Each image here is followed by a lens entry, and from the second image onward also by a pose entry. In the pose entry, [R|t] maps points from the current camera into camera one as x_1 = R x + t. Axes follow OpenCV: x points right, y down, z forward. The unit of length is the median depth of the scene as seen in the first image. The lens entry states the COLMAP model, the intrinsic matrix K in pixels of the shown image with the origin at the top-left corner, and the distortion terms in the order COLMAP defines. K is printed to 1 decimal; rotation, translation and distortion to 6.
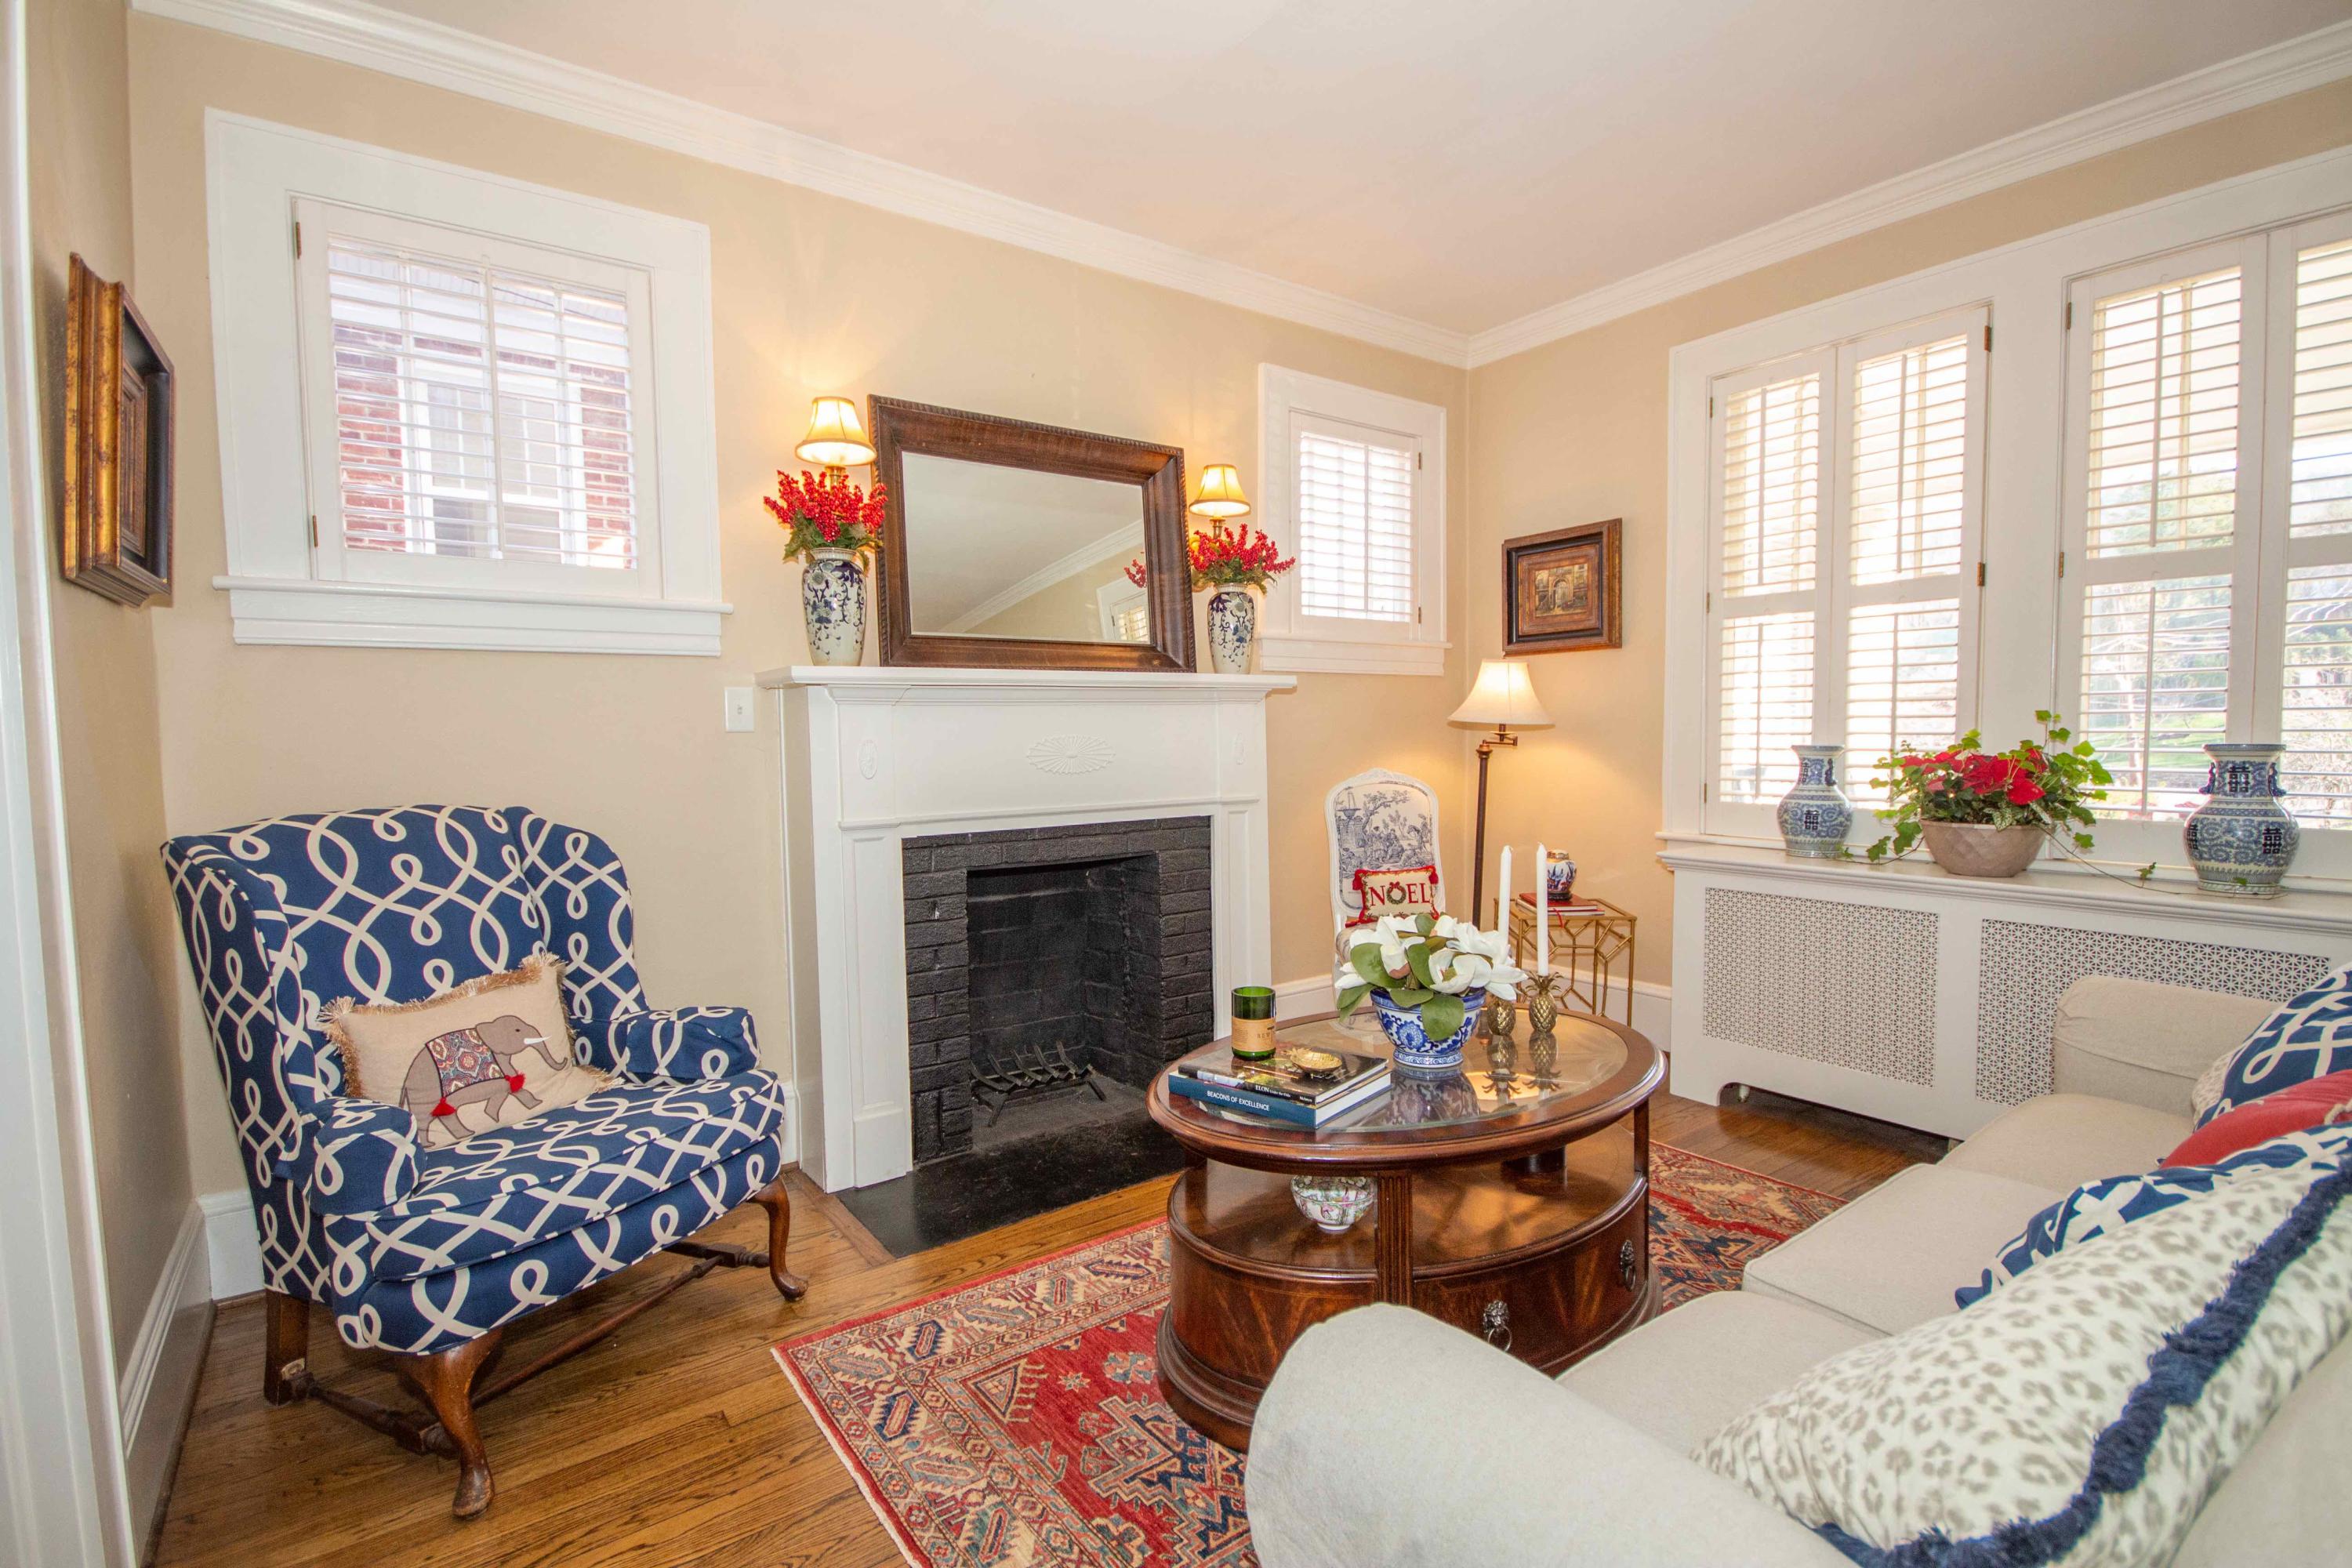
lens RADIAL K [[1093.1, 0, 1175.4], [0, 1093.1, 787.2], [0, 0, 1]] dist [0.012564, -0.011498]
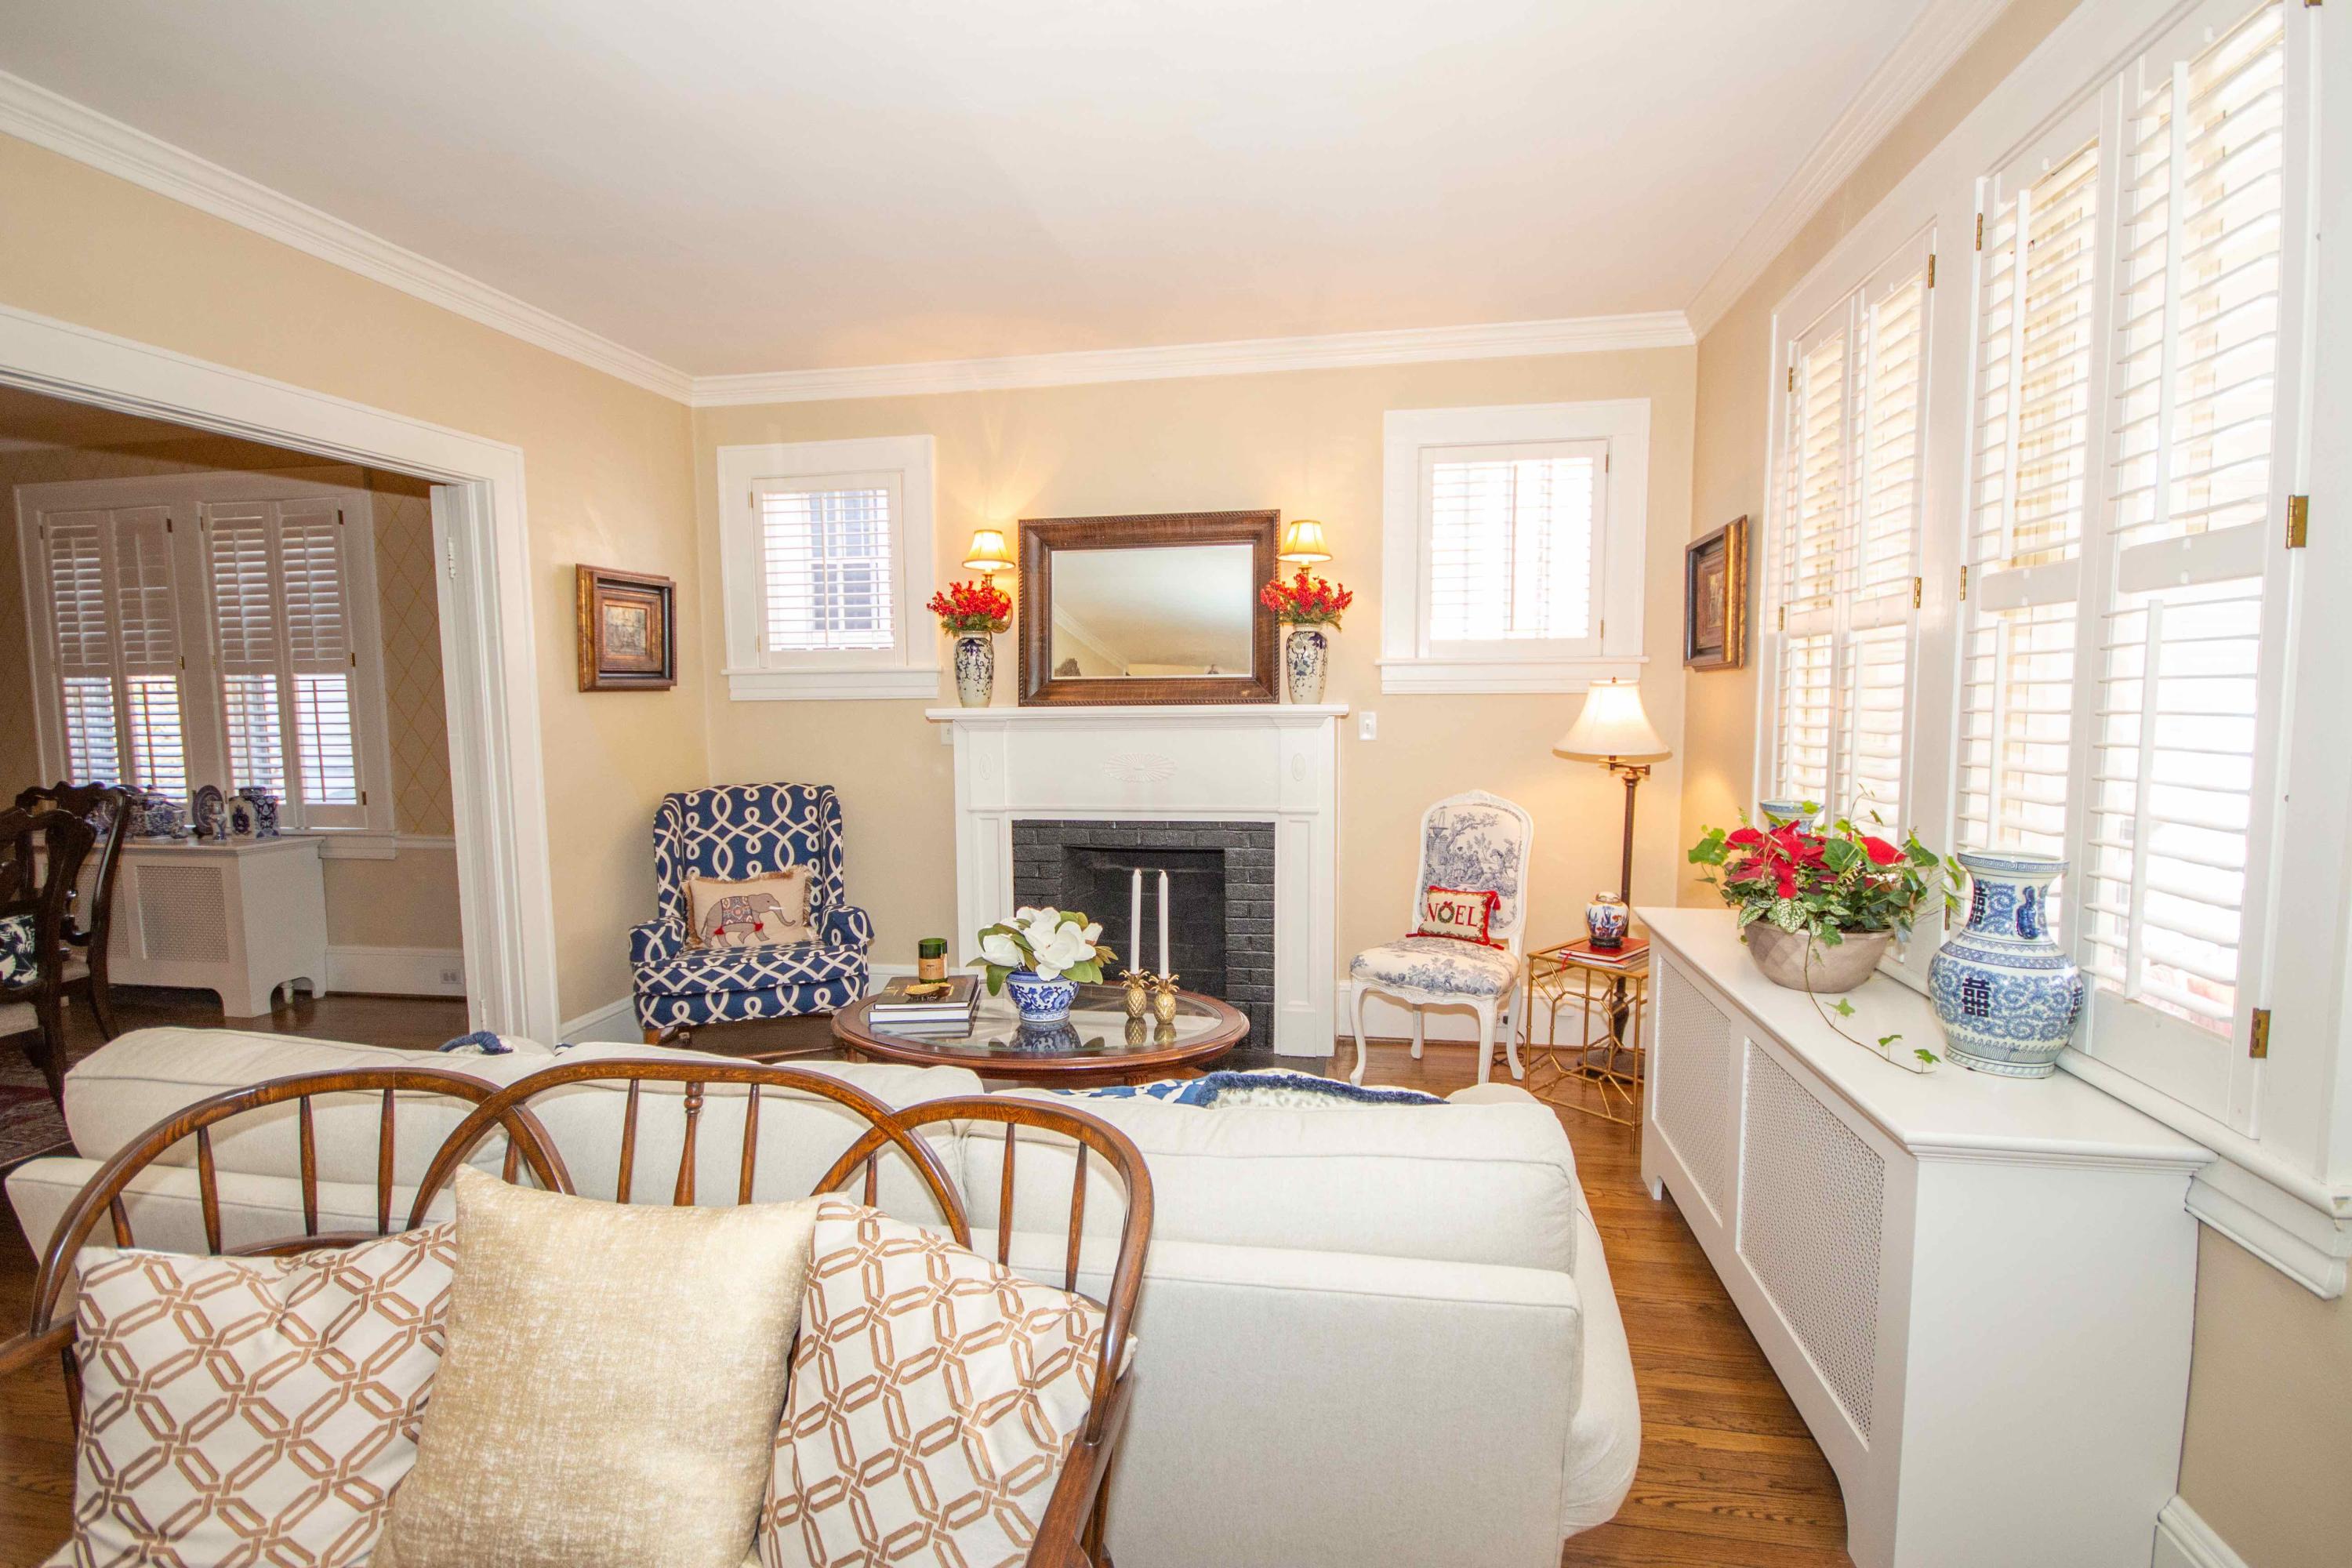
lens RADIAL K [[1093.1, 0, 1183.4], [0, 1093.1, 782.0], [0, 0, 1]] dist [0.012564, -0.011498]
pose [[0.693836, 0.062981, -0.717374, 0.927556], [-0.037383, 0.997975, 0.051460, -0.085727], [0.719162, -0.008887, 0.694786, 0.120351]]
